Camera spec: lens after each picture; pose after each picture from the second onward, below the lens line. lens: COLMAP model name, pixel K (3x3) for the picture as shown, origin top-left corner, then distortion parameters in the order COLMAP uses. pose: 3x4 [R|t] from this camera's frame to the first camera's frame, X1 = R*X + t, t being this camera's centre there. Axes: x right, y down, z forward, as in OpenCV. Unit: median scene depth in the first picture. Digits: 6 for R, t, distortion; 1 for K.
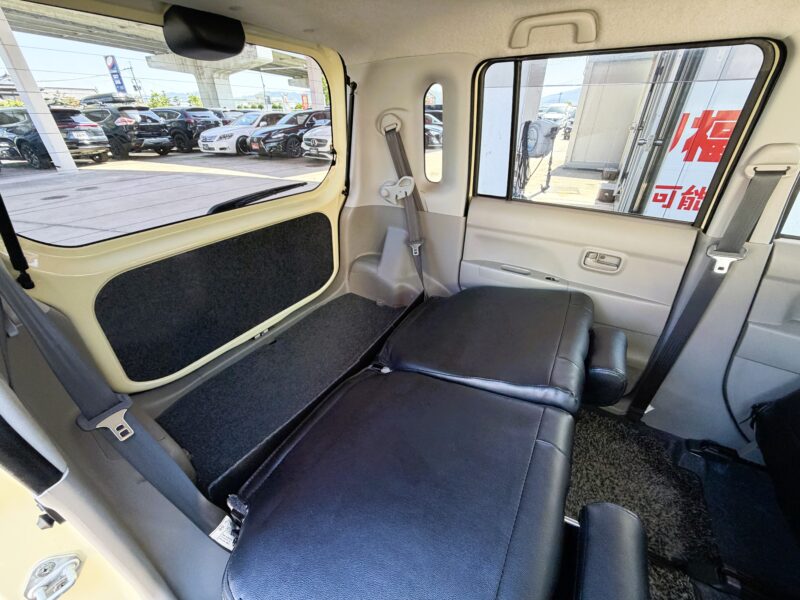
lens RADIAL K [[318.1, 0, 400.0], [0, 318.1, 300.0], [0, 0, 1]] dist [-0.000116, -0.000236]
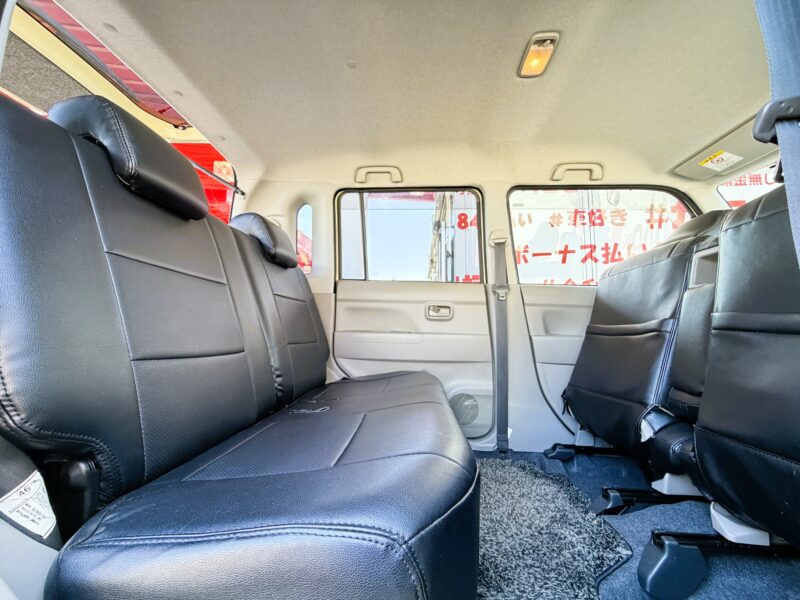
lens RADIAL K [[318.1, 0, 400.0], [0, 318.1, 300.0], [0, 0, 1]] dist [-0.000116, -0.000236]
pose [[0.888938, 0.054818, 0.454735, -0.130214], [0.220749, 0.818621, -0.530217, 0.481083], [-0.401321, 0.571712, 0.715602, 0.052685]]
